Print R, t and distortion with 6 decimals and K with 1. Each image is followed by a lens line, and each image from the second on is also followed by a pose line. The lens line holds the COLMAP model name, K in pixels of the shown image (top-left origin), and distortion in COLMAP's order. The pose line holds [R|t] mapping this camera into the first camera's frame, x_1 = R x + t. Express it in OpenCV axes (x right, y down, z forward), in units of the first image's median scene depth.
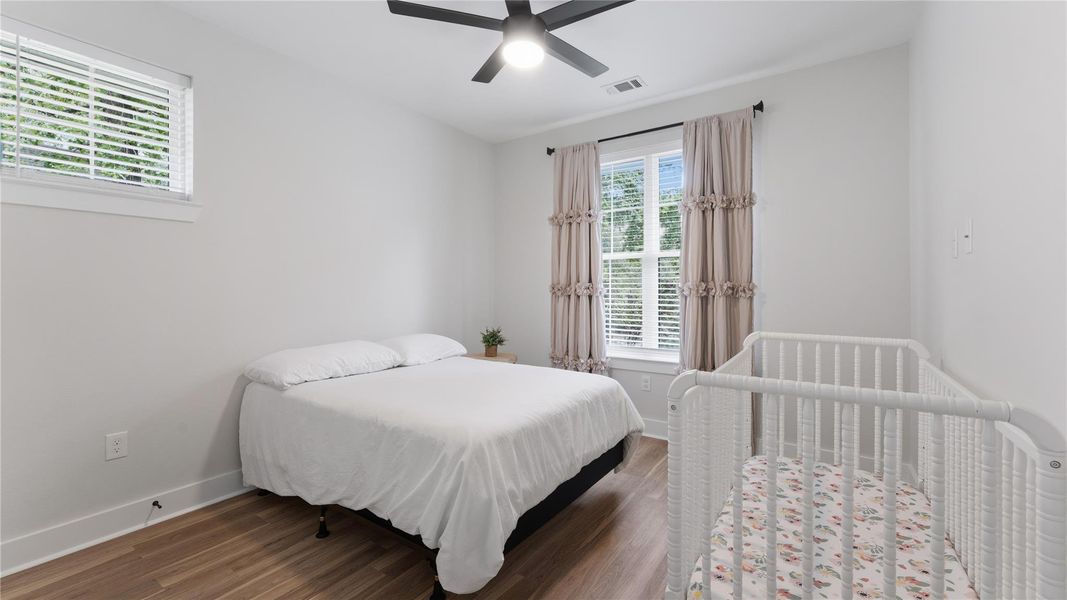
lens RADIAL K [[434.3, 0, 536.4], [0, 434.3, 291.2], [0, 0, 1]] dist [0.002229, 0.000547]
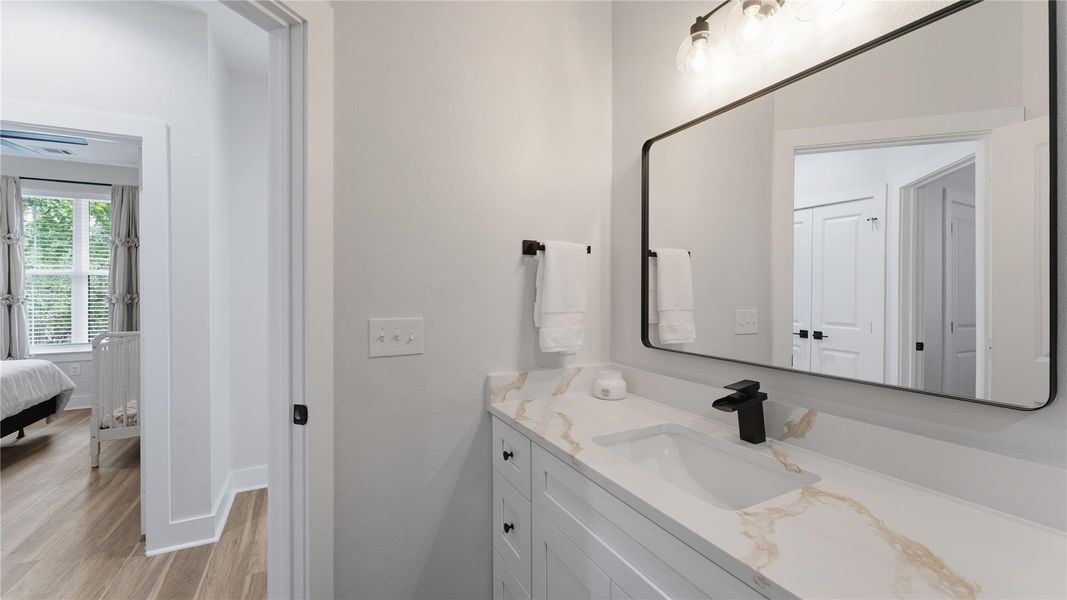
lens RADIAL K [[434.3, 0, 531.2], [0, 434.3, 286.7], [0, 0, 1]] dist [0.002229, 0.000547]
pose [[0.487790, 0.001695, 0.872959, -0.241446], [0.003596, 0.999986, -0.003951, -0.032813], [-0.872954, 0.005066, 0.487777, -0.907308]]
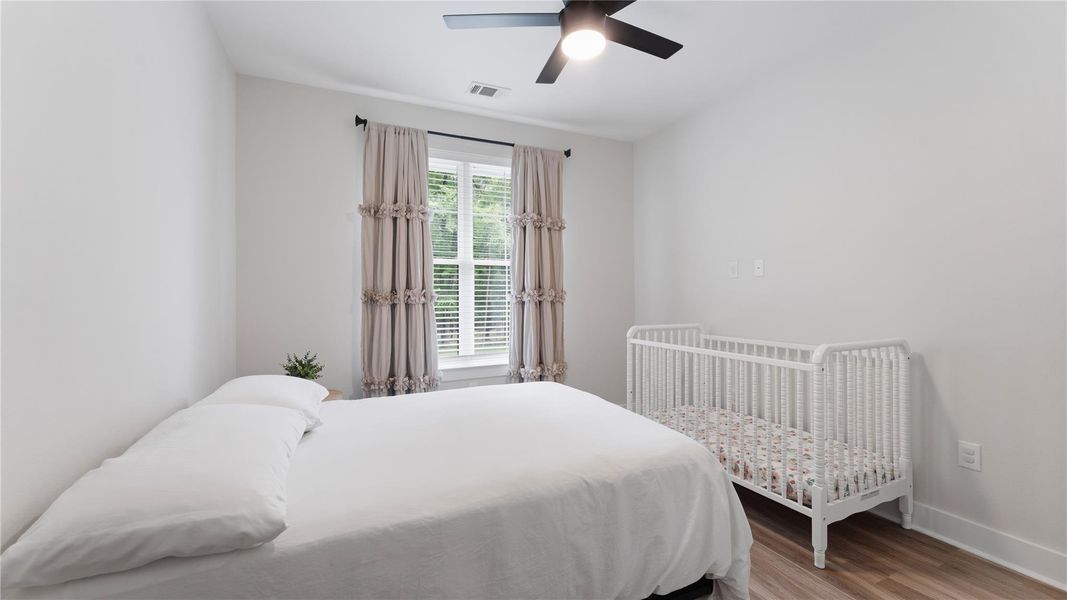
lens RADIAL K [[434.3, 0, 531.6], [0, 434.3, 292.1], [0, 0, 1]] dist [0.002229, 0.000547]
pose [[0.506671, -0.001390, 0.862138, -0.567151], [0.010116, 0.999939, -0.004333, -0.008491], [-0.862080, 0.010917, 0.506654, 0.392955]]
